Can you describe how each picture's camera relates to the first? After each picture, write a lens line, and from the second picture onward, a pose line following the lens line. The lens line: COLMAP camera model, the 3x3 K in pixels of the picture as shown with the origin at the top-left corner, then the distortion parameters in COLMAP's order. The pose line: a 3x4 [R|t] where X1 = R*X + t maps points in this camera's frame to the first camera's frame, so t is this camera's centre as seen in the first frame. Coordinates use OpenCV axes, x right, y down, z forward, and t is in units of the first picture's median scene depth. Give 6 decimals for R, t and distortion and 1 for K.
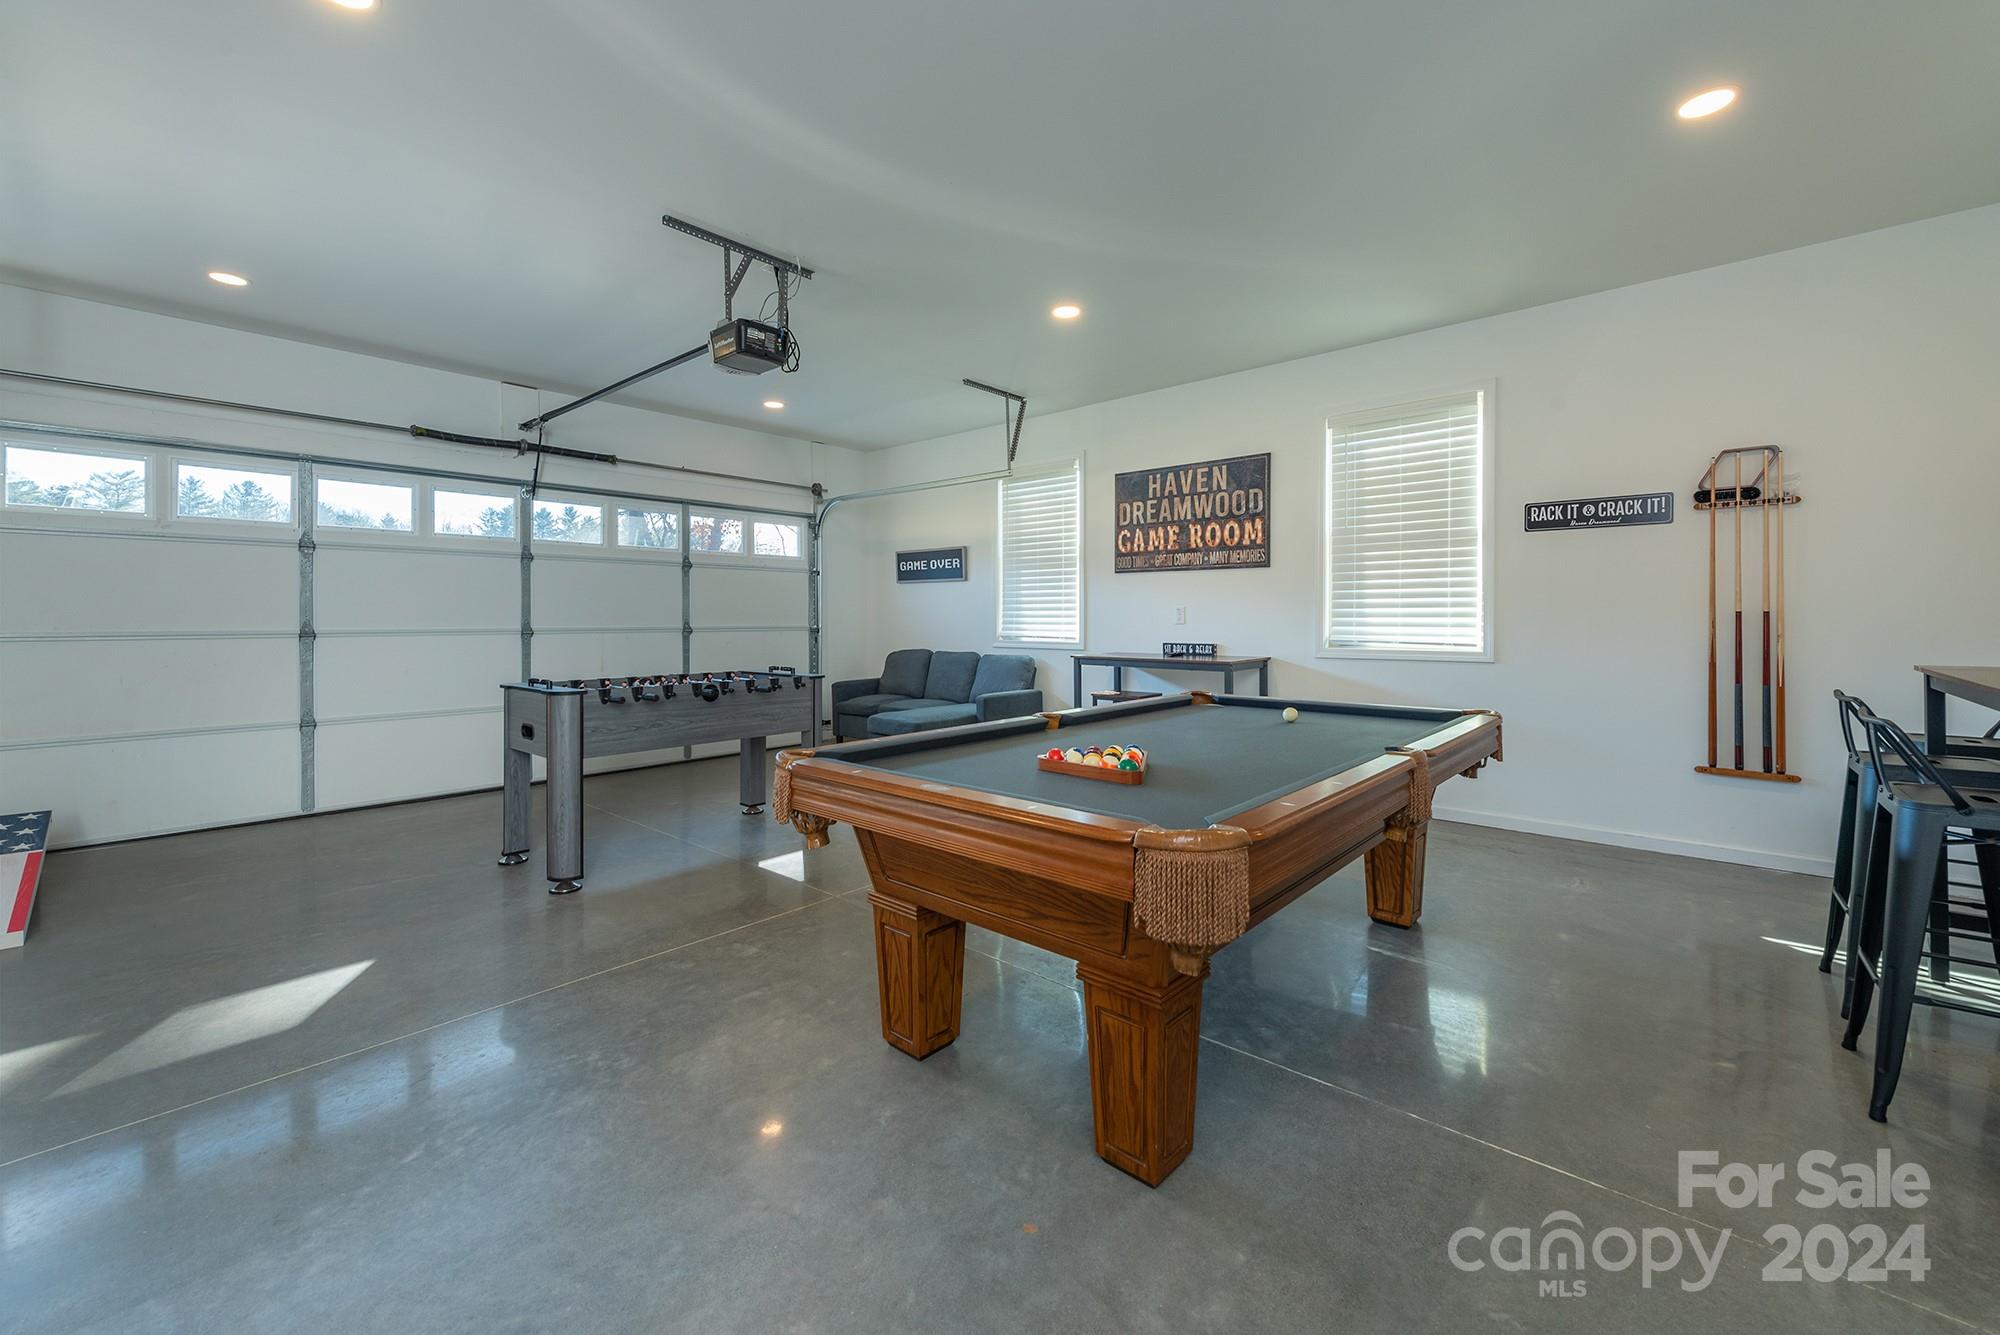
lens RADIAL K [[782.1, 0, 1026.2], [0, 782.1, 622.1], [0, 0, 1]] dist [0.009428, -0.002866]
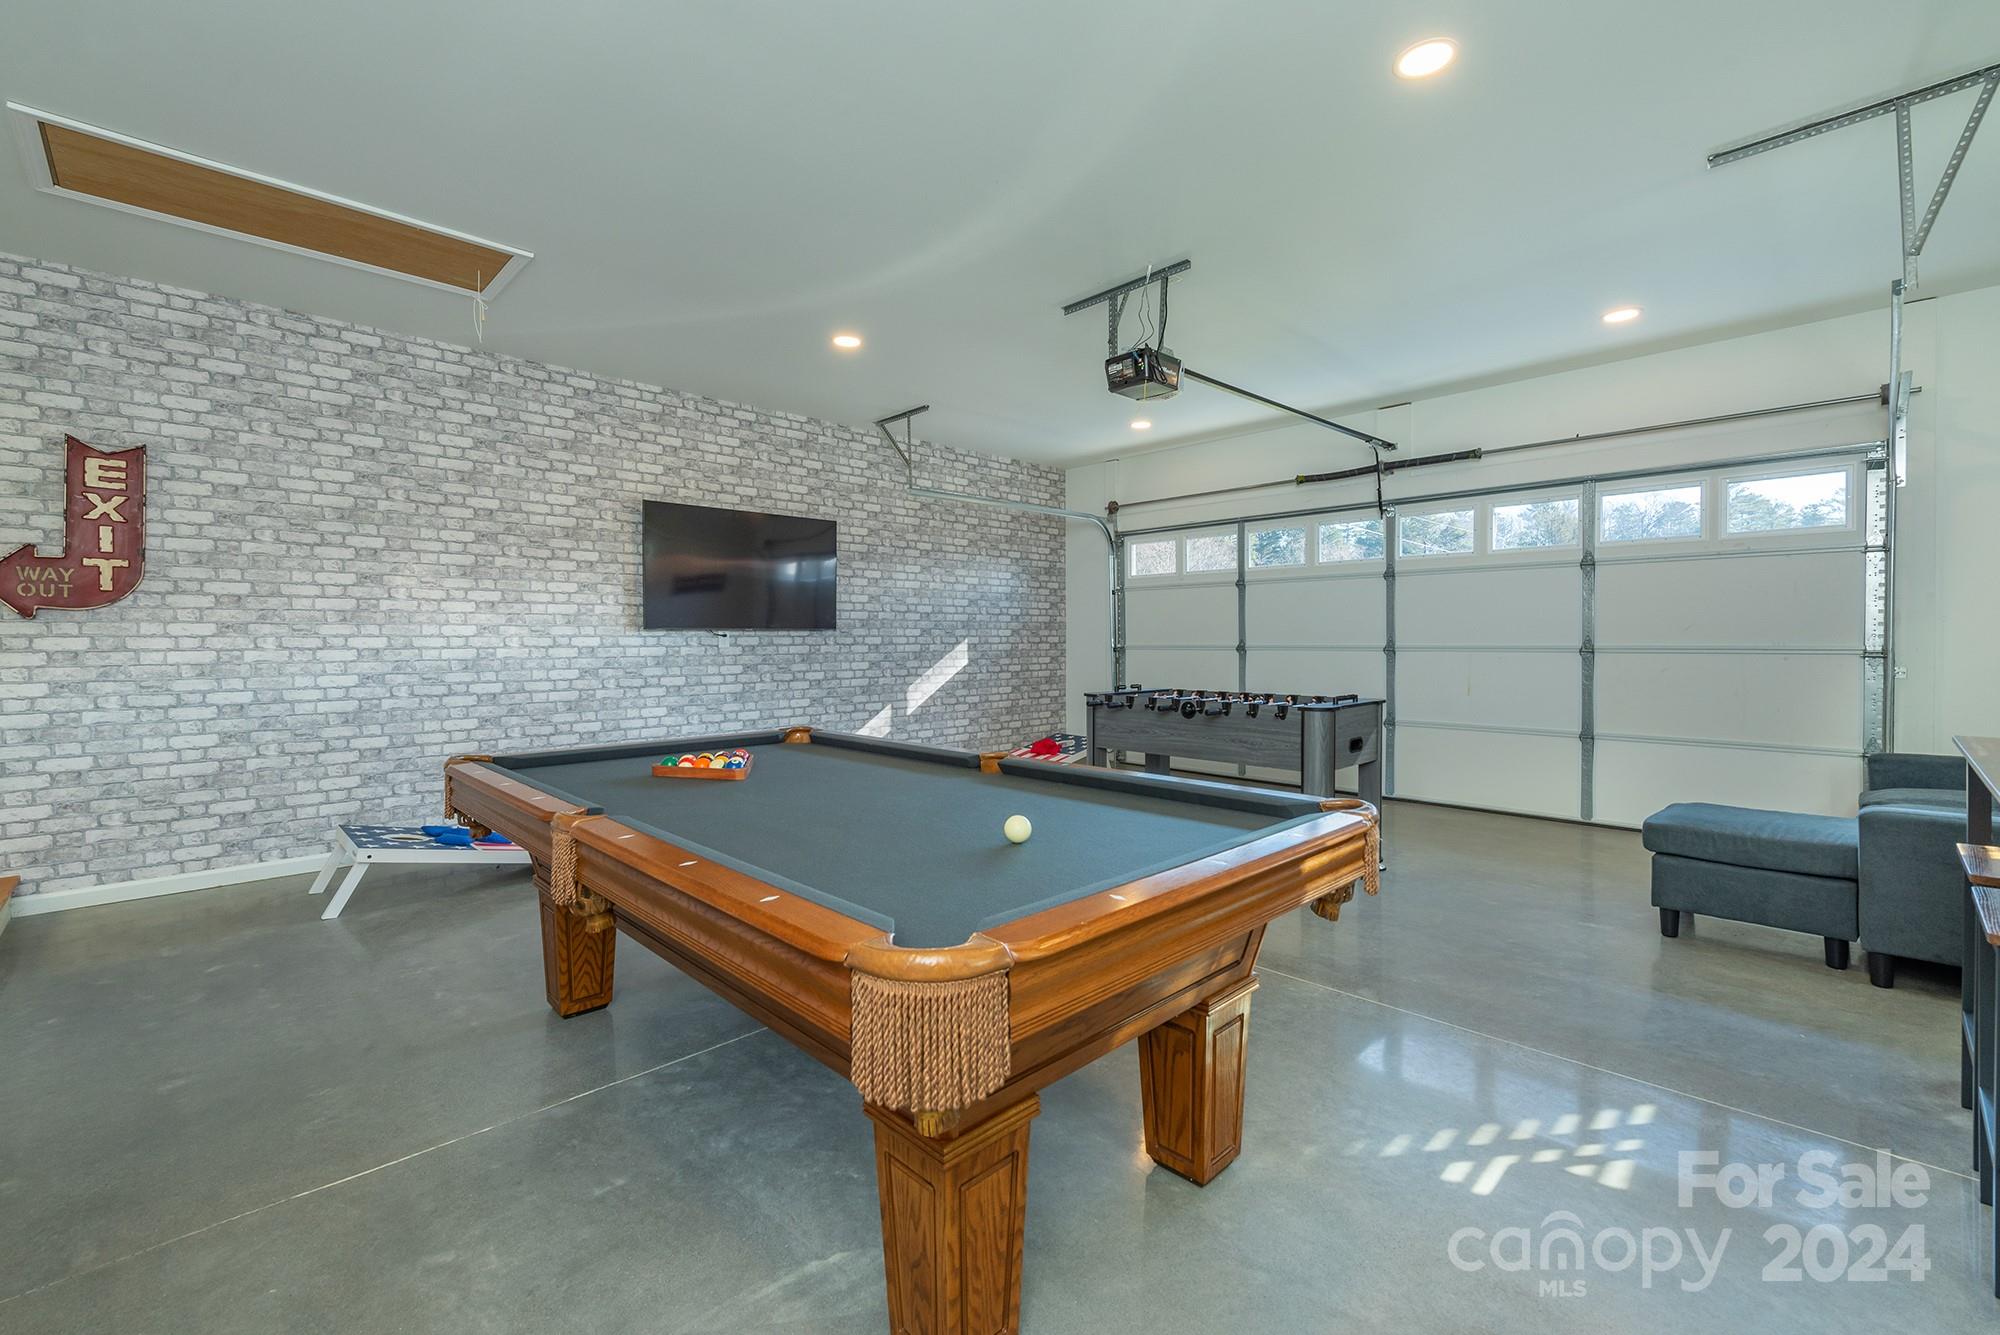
lens RADIAL K [[865.5, 0, 1000.8], [0, 865.5, 650.2], [0, 0, 1]] dist [0.011267, -0.002908]
pose [[-0.093842, 0.018125, -0.995422, 0.669155], [-0.001044, 0.999832, 0.018303, -0.007430], [0.995587, 0.002757, -0.093807, 0.766807]]
